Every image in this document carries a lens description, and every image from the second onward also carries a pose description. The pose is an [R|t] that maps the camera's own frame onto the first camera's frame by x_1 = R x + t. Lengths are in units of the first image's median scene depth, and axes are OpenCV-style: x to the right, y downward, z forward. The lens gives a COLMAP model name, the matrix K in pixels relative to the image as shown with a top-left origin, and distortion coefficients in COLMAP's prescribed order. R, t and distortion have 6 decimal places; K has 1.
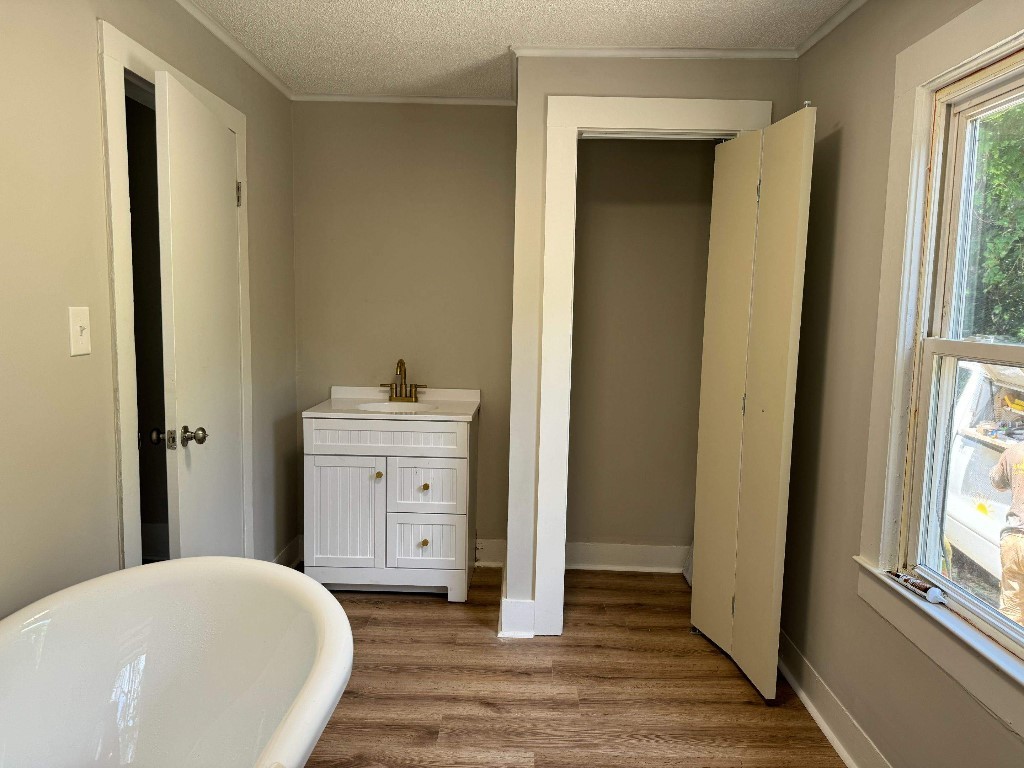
lens RADIAL K [[722.7, 0, 514.9], [0, 722.7, 371.0], [0, 0, 1]] dist [0.095538, -0.103992]
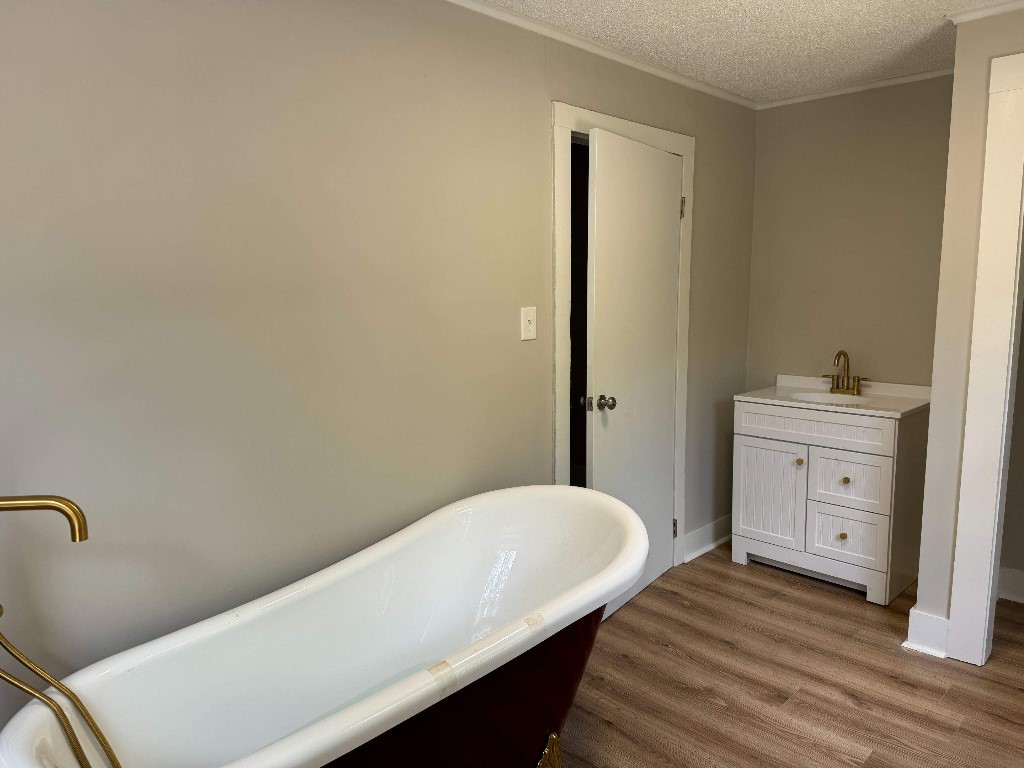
lens RADIAL K [[722.7, 0, 514.9], [0, 722.7, 371.0], [0, 0, 1]] dist [0.095538, -0.103992]
pose [[0.727946, 0.051723, -0.683681, 0.241506], [-0.041281, 0.998648, 0.031598, -0.002277], [0.684391, 0.005222, 0.729097, -0.044669]]
